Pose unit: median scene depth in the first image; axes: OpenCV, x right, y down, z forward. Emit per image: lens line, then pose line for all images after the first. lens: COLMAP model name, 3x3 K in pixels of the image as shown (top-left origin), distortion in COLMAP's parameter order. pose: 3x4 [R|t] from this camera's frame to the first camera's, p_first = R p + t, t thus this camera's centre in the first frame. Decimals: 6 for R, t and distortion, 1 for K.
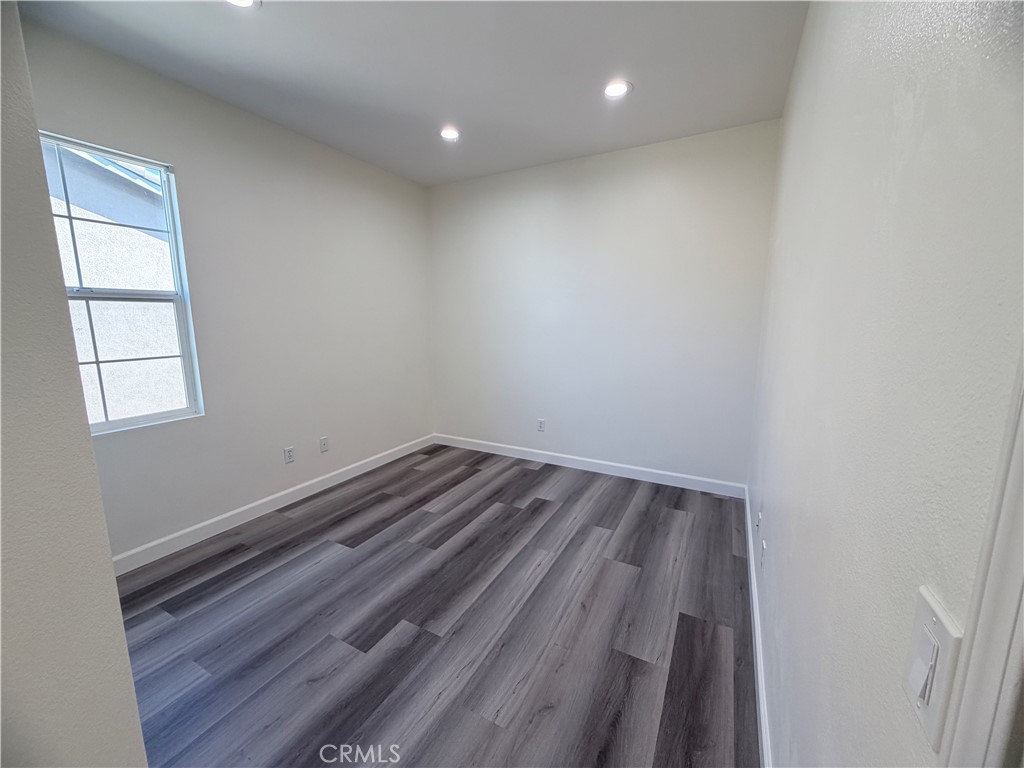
lens RADIAL K [[407.0, 0, 506.8], [0, 407.0, 385.3], [0, 0, 1]] dist [0.000580, 0.000007]
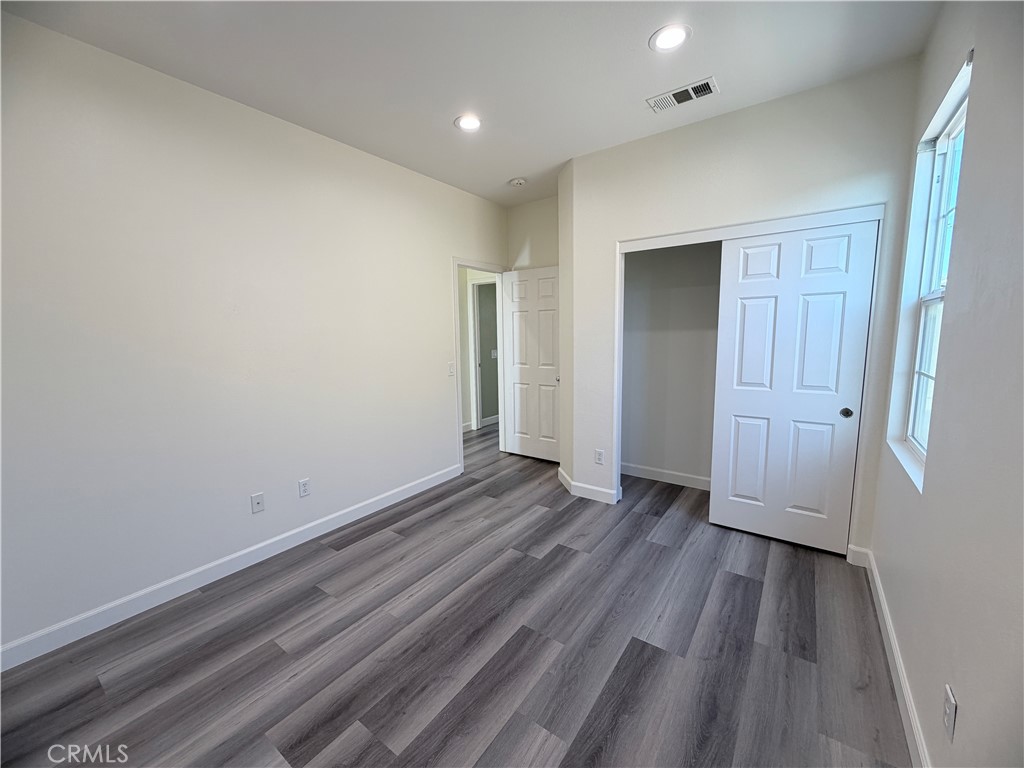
lens RADIAL K [[407.0, 0, 506.8], [0, 407.0, 385.3], [0, 0, 1]] dist [0.000580, 0.000007]
pose [[-0.990424, 0.001548, 0.138052, -0.275440], [0.042356, 0.955123, 0.293164, -0.294887], [-0.131403, 0.296204, -0.946042, 1.752251]]
